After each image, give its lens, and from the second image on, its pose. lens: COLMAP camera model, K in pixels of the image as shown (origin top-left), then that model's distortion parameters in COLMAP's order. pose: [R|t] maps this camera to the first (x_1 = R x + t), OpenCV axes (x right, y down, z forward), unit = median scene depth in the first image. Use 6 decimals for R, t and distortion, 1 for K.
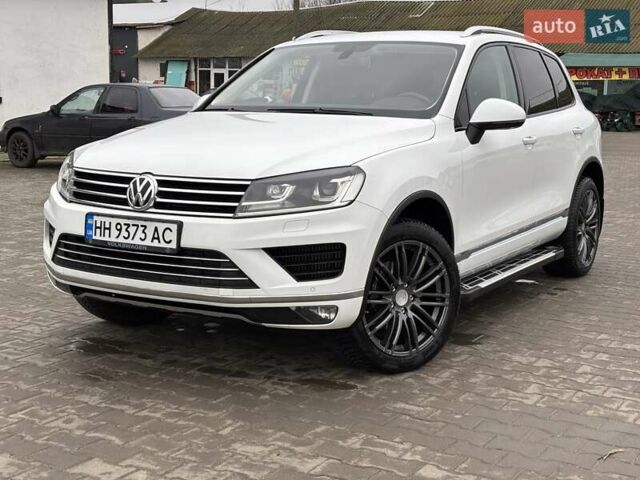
lens RADIAL K [[946.5, 0, 316.3], [0, 946.5, 245.6], [0, 0, 1]] dist [0.041241, 0.000000]
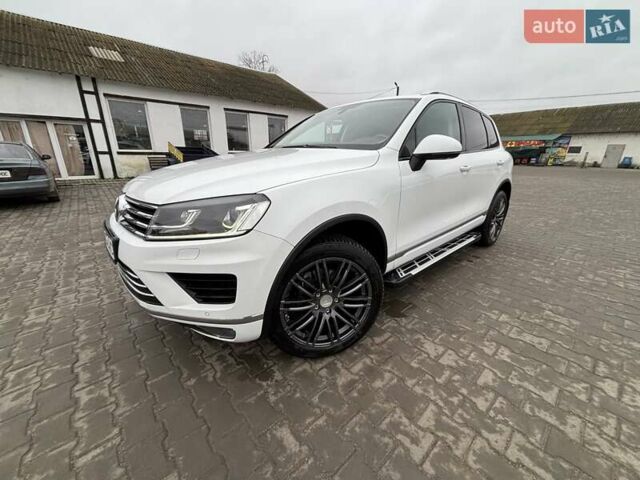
lens RADIAL K [[259.9, 0, 319.6], [0, 259.9, 241.6], [0, 0, 1]] dist [0.000238, -0.000709]
pose [[0.956620, 0.081596, -0.279679, 0.178728], [-0.034686, 0.985049, 0.168745, -0.080916], [0.289267, -0.151724, 0.945148, 0.733324]]
